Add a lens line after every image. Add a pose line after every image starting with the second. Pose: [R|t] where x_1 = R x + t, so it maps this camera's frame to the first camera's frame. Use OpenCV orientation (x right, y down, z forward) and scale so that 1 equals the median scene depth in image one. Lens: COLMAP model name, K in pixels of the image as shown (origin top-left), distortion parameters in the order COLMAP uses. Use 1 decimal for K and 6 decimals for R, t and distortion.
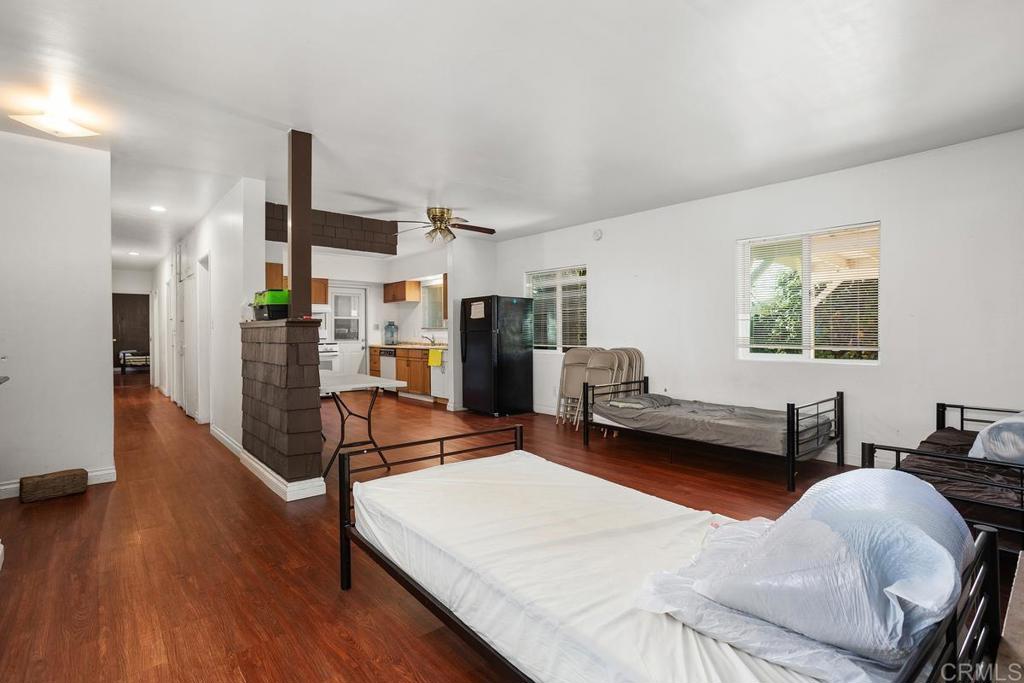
lens RADIAL K [[500.0, 0, 508.9], [0, 500.0, 336.6], [0, 0, 1]] dist [-0.039381, 0.019246]
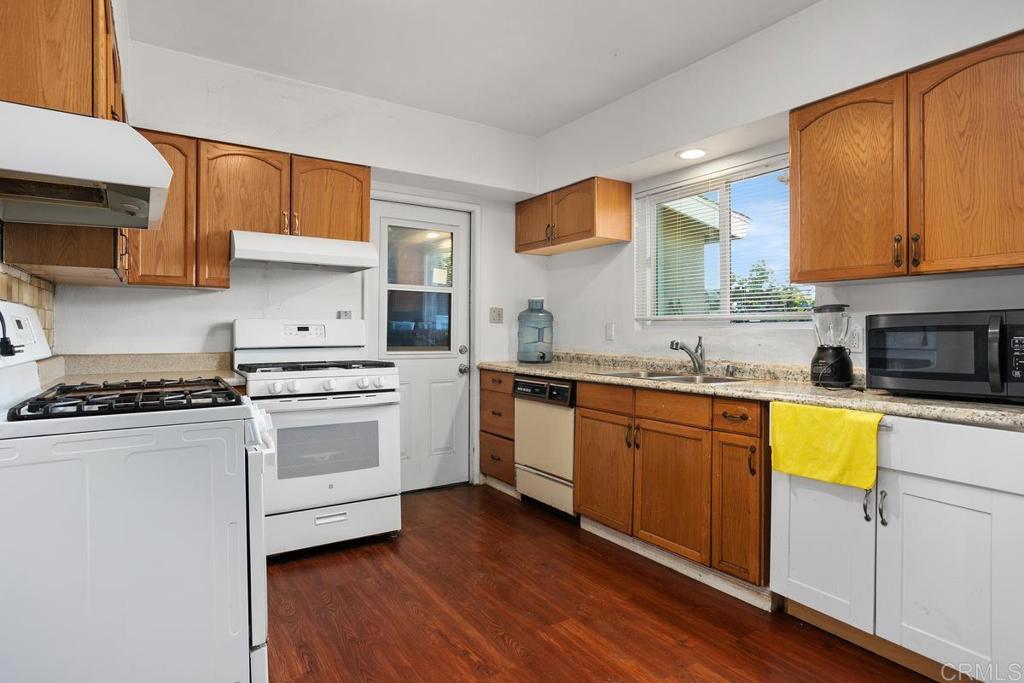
lens RADIAL K [[551.2, 0, 512.5], [0, 551.2, 334.2], [0, 0, 1]] dist [0.000453, 0.000082]
pose [[0.992952, 0.010015, -0.118091, -0.212050], [-0.010388, 0.999943, -0.002543, -0.003999], [0.118058, 0.003752, 0.993000, 0.611502]]
